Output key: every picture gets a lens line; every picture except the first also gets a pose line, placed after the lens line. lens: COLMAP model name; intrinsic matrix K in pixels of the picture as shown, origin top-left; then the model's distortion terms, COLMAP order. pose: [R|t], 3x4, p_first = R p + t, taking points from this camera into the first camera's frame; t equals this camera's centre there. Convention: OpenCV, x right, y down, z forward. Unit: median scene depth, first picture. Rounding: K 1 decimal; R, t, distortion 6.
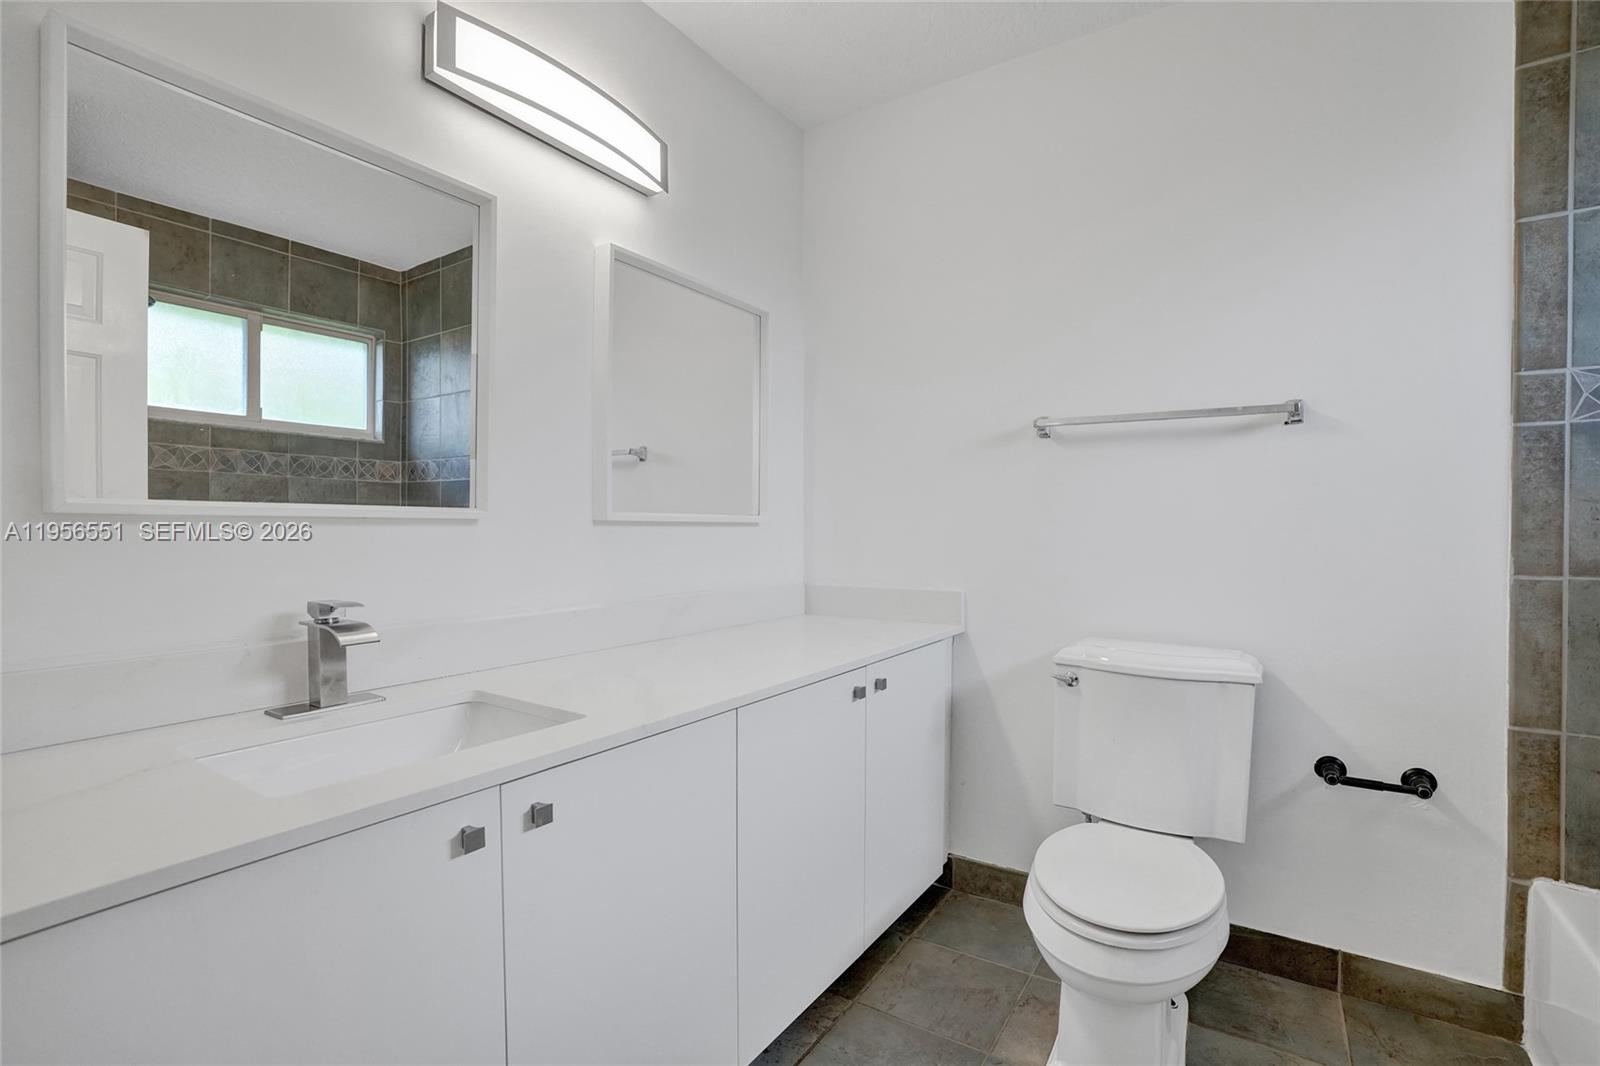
lens RADIAL K [[738.9, 0, 799.6], [0, 738.9, 531.8], [0, 0, 1]] dist [-0.072344, 0.030365]
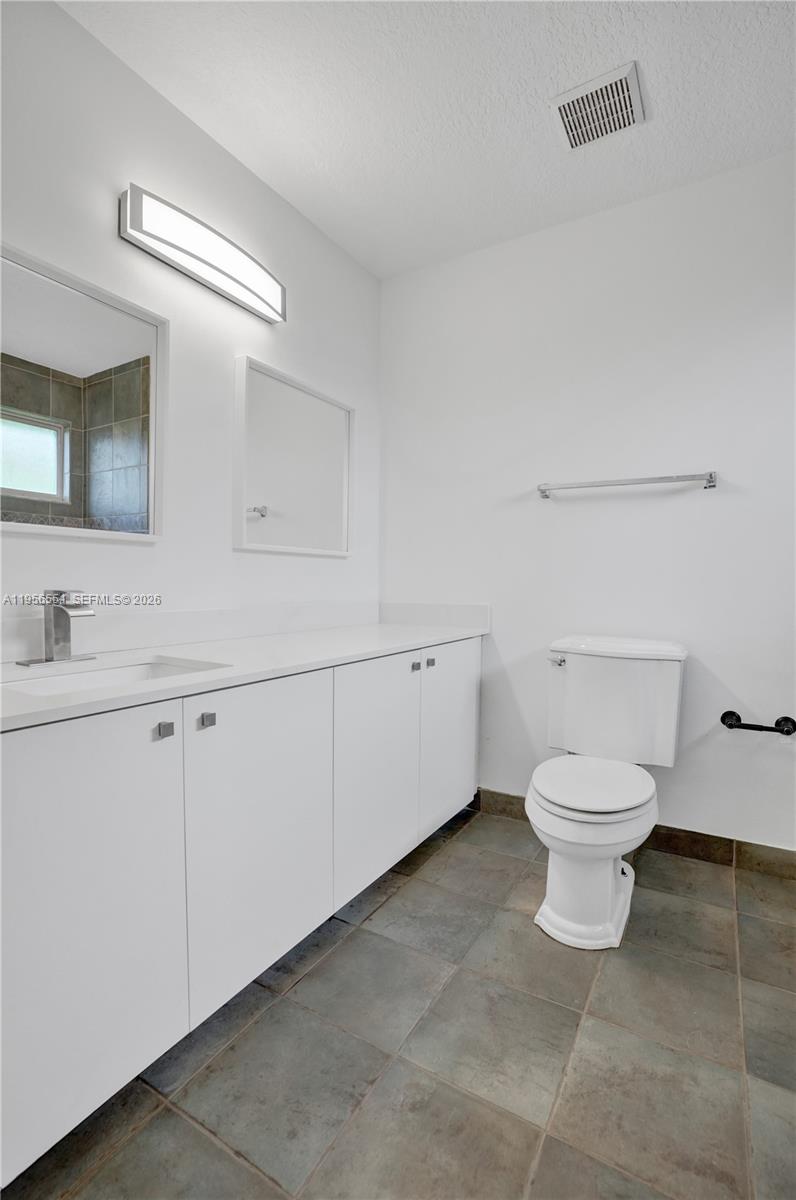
lens RADIAL K [[554.2, 0, 398.7], [0, 554.2, 591.1], [0, 0, 1]] dist [-0.072344, 0.030365]
pose [[0.999053, 0.007331, 0.042883, -0.002358], [-0.007809, 0.999909, 0.010993, 0.061143], [-0.042799, -0.011317, 0.999020, -0.105180]]
